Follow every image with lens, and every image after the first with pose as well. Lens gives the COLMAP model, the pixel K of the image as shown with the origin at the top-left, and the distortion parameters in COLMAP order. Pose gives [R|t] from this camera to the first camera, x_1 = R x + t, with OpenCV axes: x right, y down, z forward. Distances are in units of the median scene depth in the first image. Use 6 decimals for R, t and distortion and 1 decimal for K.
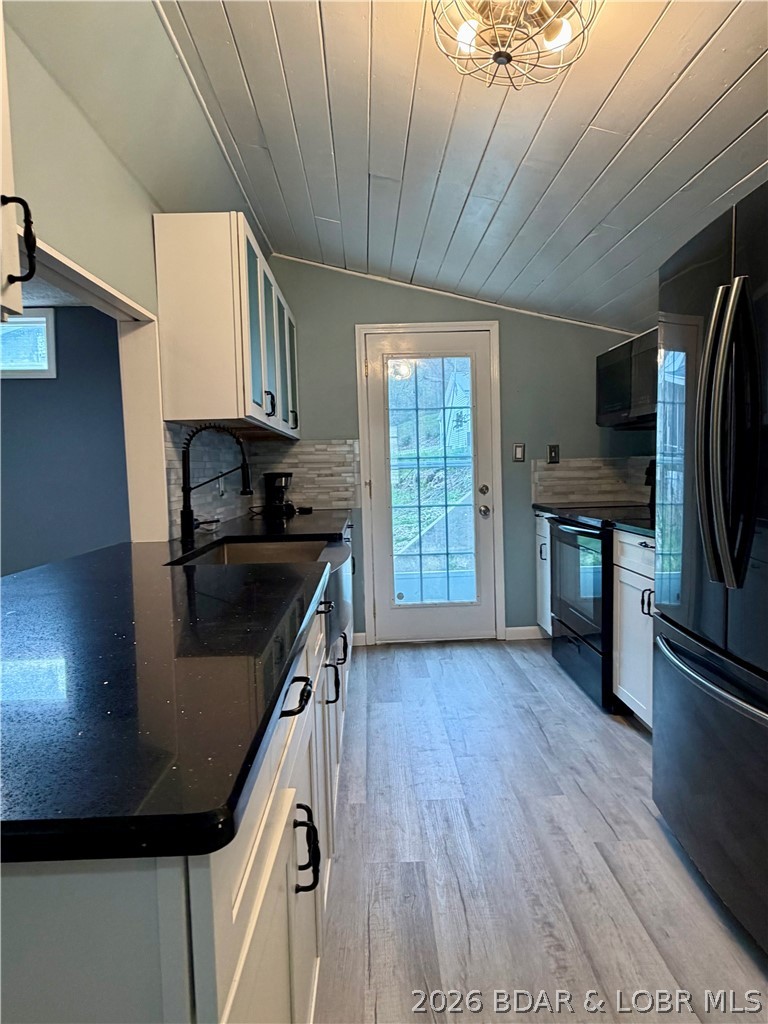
lens RADIAL K [[599.3, 0, 384.0], [0, 599.3, 512.0], [0, 0, 1]] dist [0.000054, 0.000959]
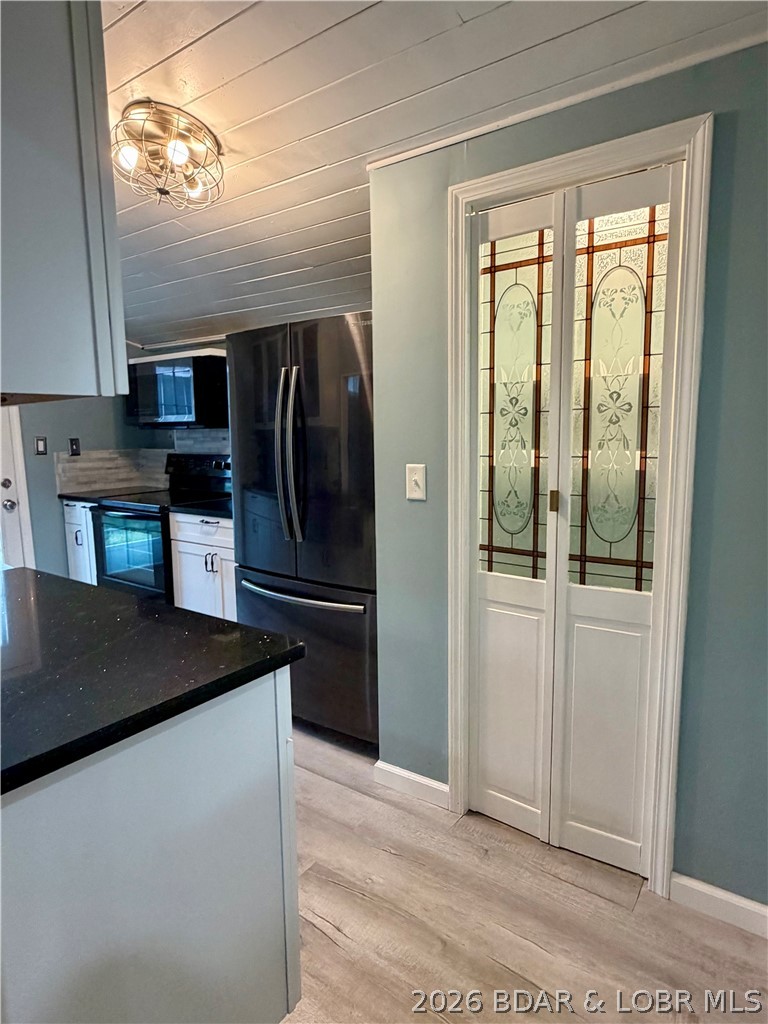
lens RADIAL K [[599.3, 0, 384.0], [0, 599.3, 512.0], [0, 0, 1]] dist [0.000054, 0.000959]
pose [[0.611108, -0.090257, 0.786385, -0.235013], [0.056590, 0.995917, 0.070329, -0.024526], [-0.789522, 0.001523, 0.613721, -0.099496]]
